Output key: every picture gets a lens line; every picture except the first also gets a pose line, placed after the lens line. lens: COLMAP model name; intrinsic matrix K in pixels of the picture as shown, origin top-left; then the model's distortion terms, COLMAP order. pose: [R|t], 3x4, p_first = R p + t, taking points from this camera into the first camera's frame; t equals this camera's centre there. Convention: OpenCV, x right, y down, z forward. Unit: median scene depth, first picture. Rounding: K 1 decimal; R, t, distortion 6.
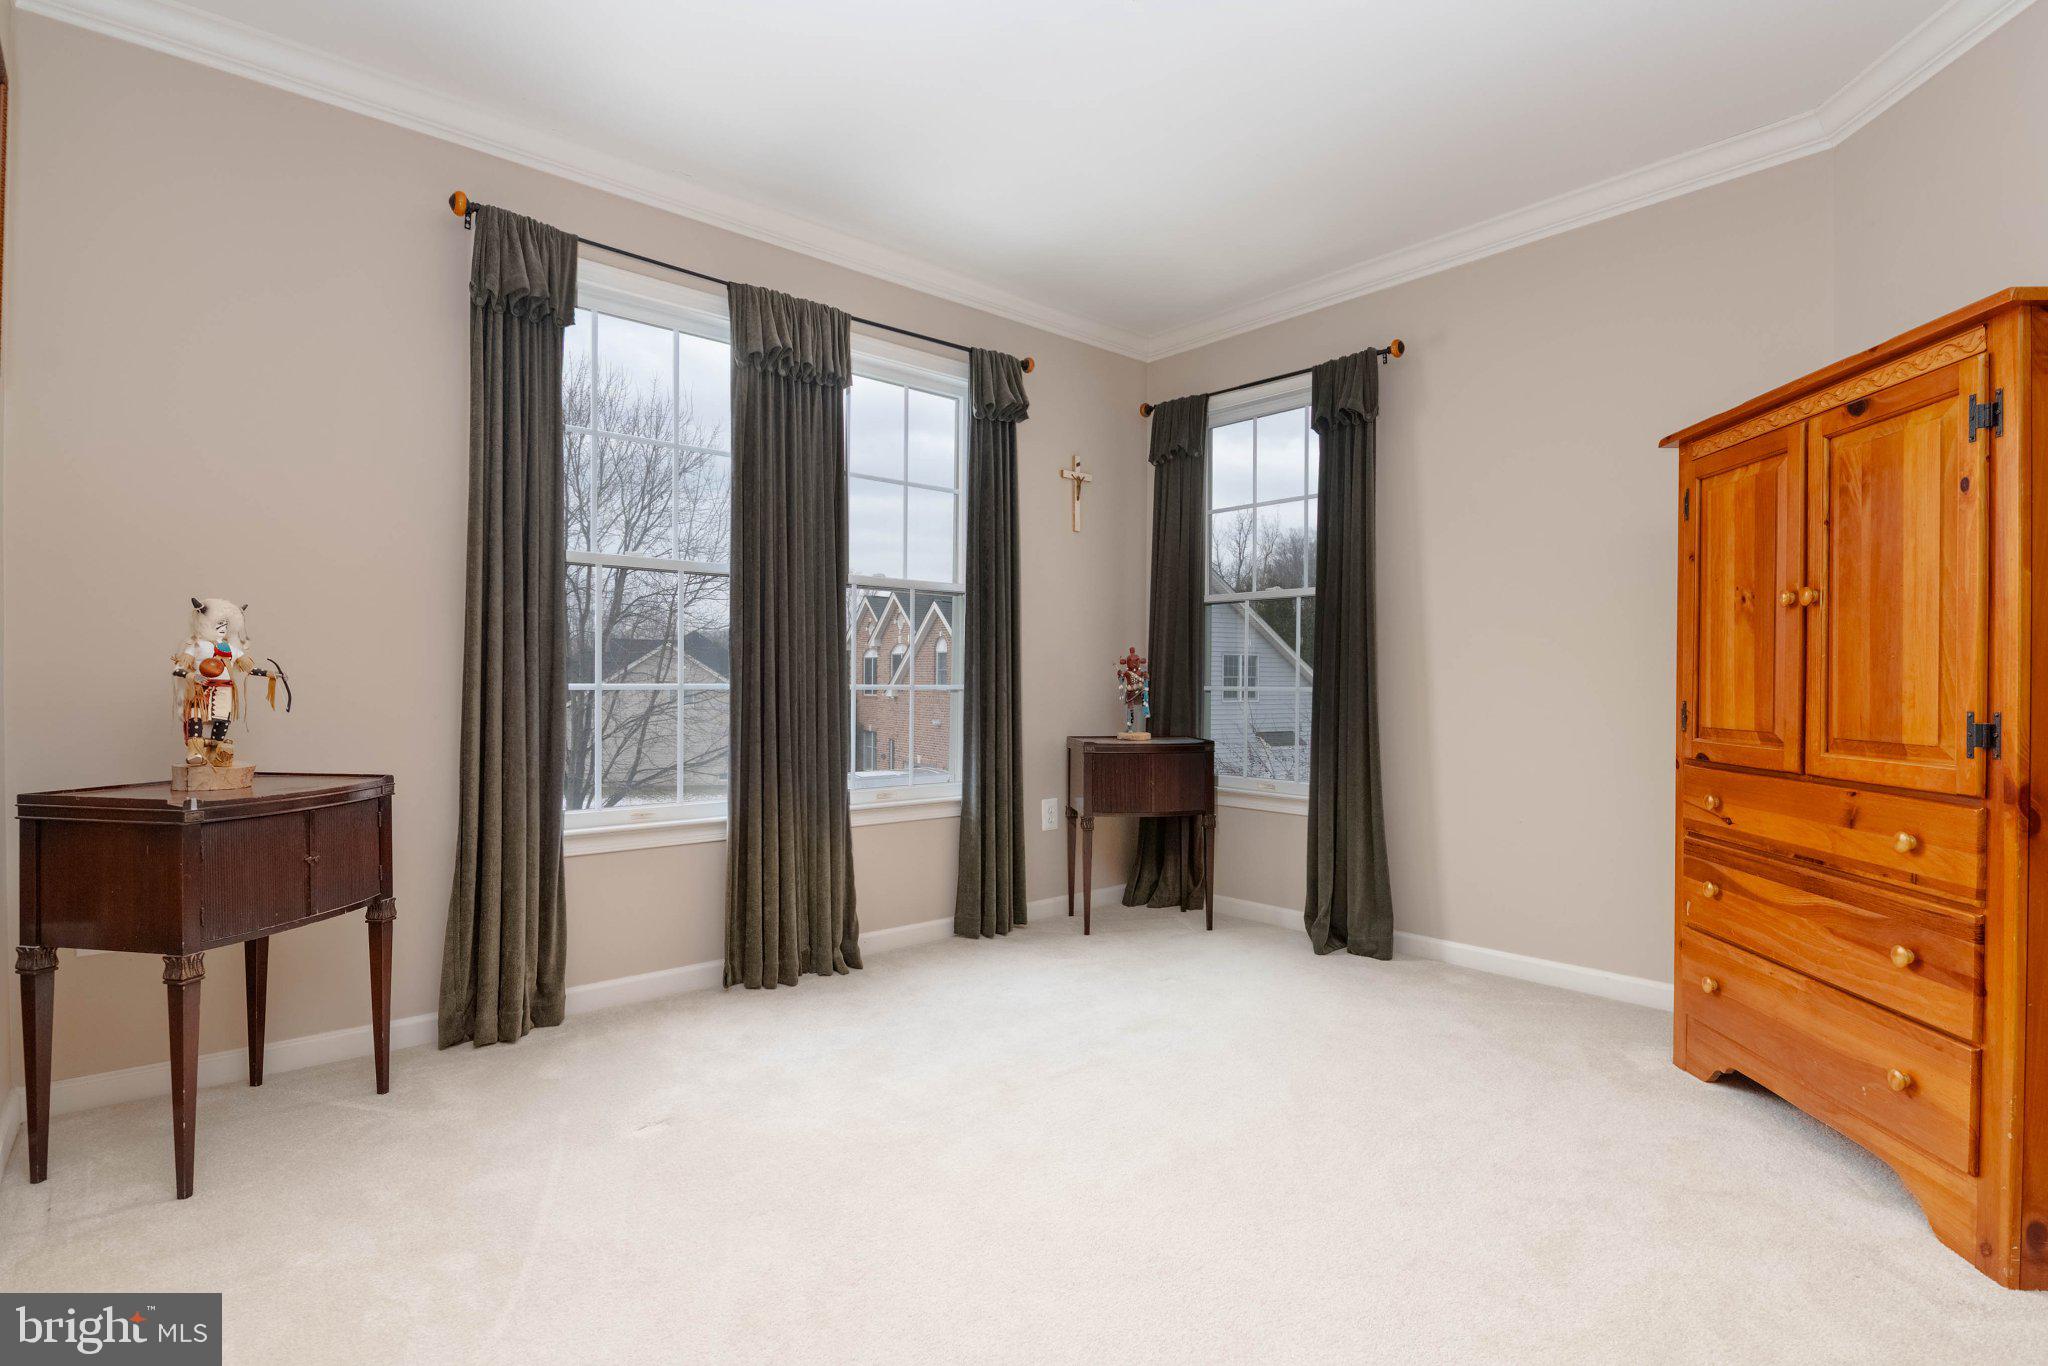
lens RADIAL K [[989.9, 0, 1023.0], [0, 989.9, 694.7], [0, 0, 1]] dist [-0.017143, -0.000091]
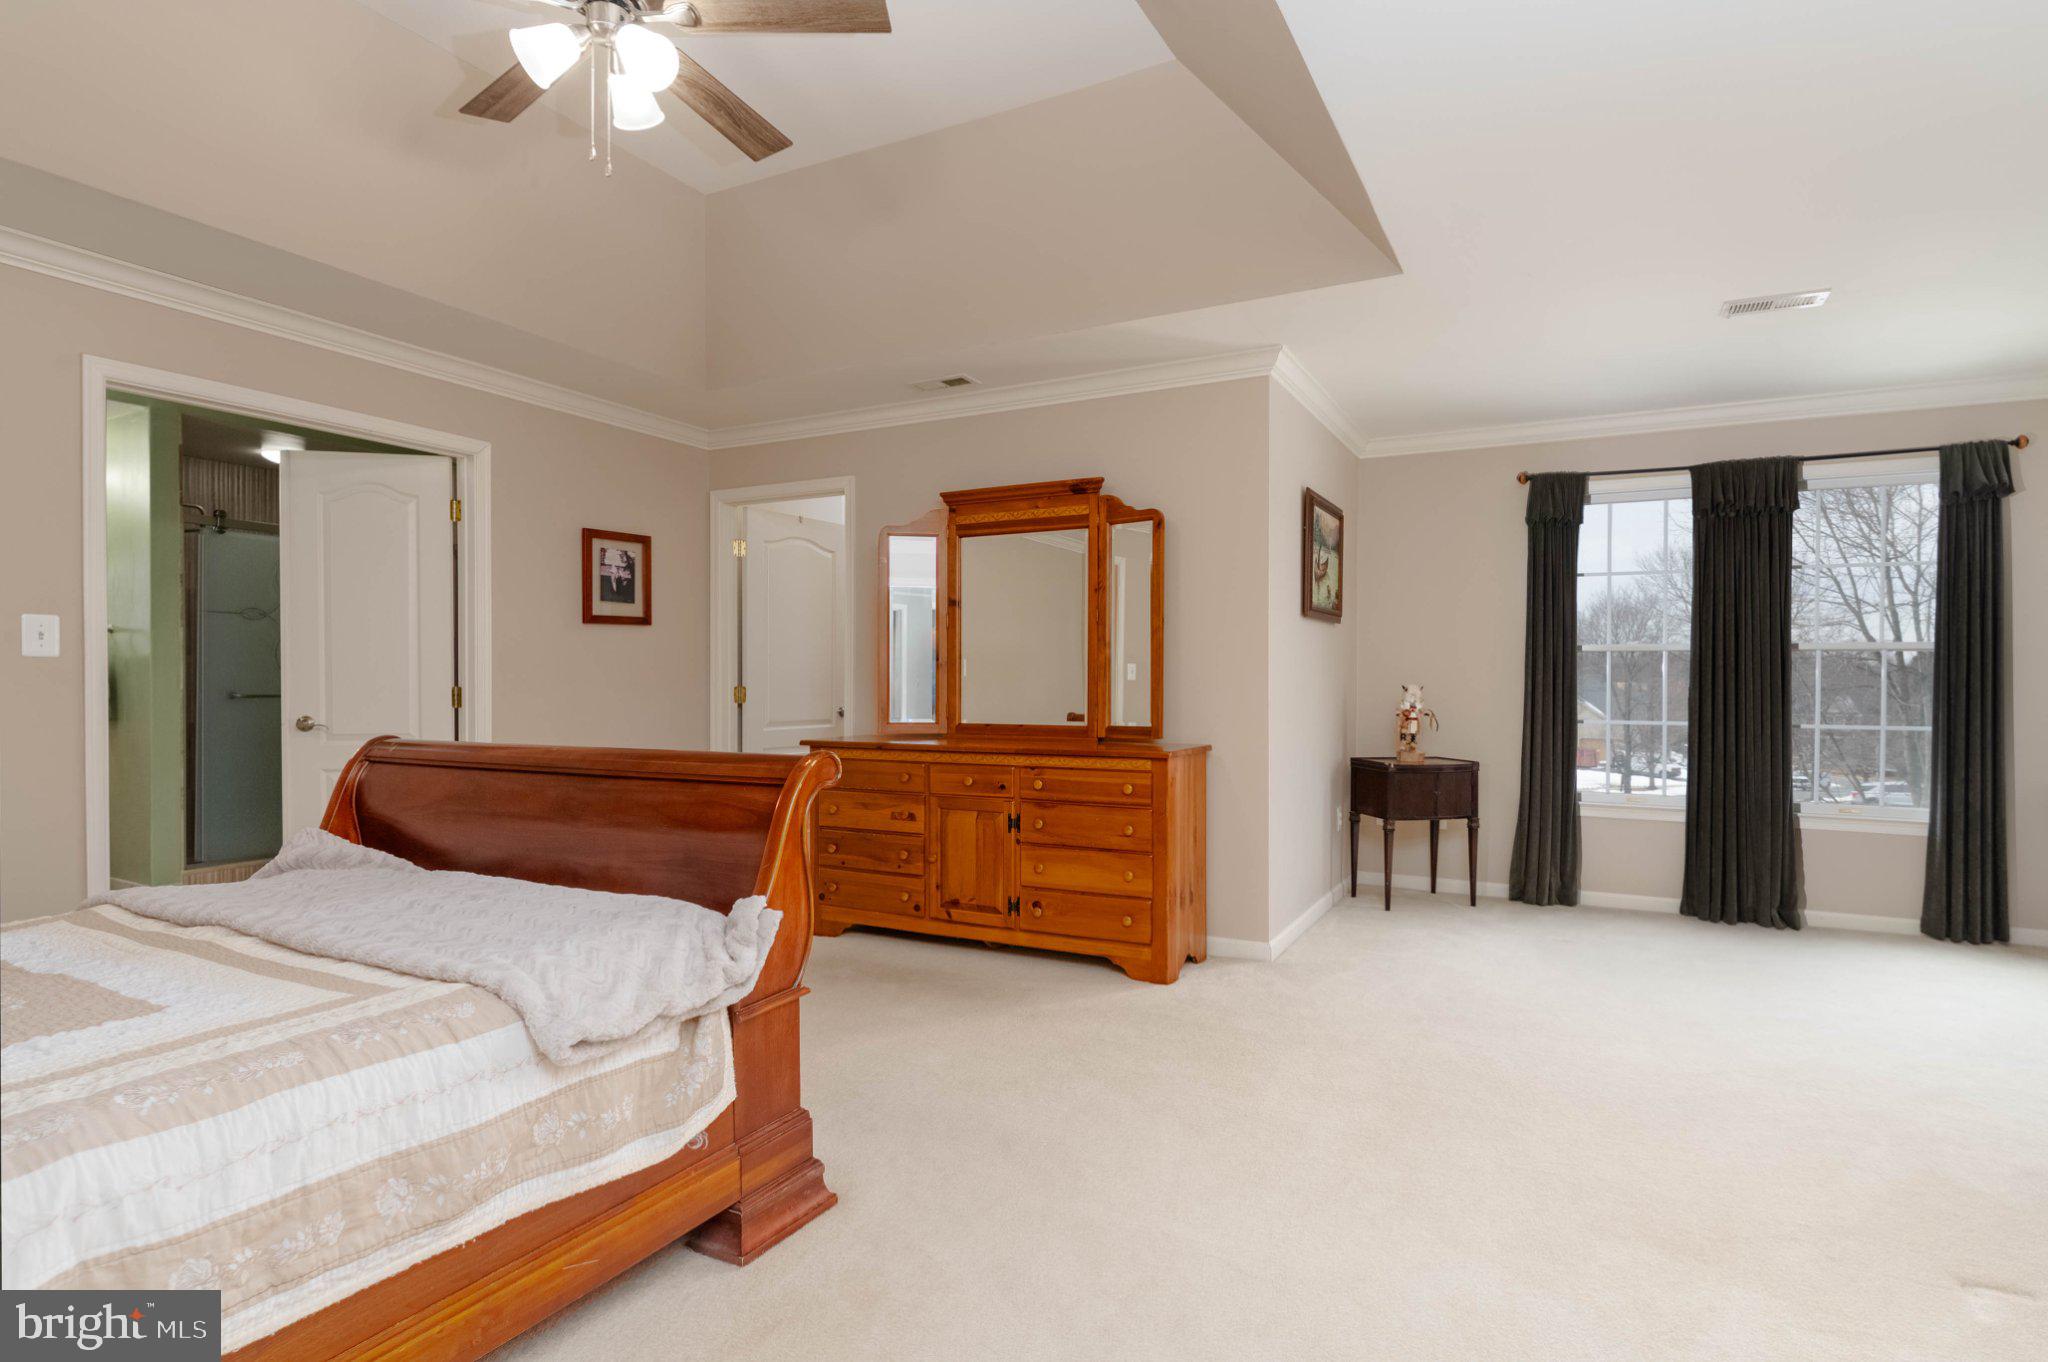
lens RADIAL K [[989.9, 0, 1022.3], [0, 989.9, 695.1], [0, 0, 1]] dist [-0.017143, -0.000091]
pose [[0.346752, 0.009757, -0.937906, 0.945844], [-0.012857, 0.999901, 0.005649, -0.058395], [0.937869, 0.010100, 0.346844, -0.638495]]
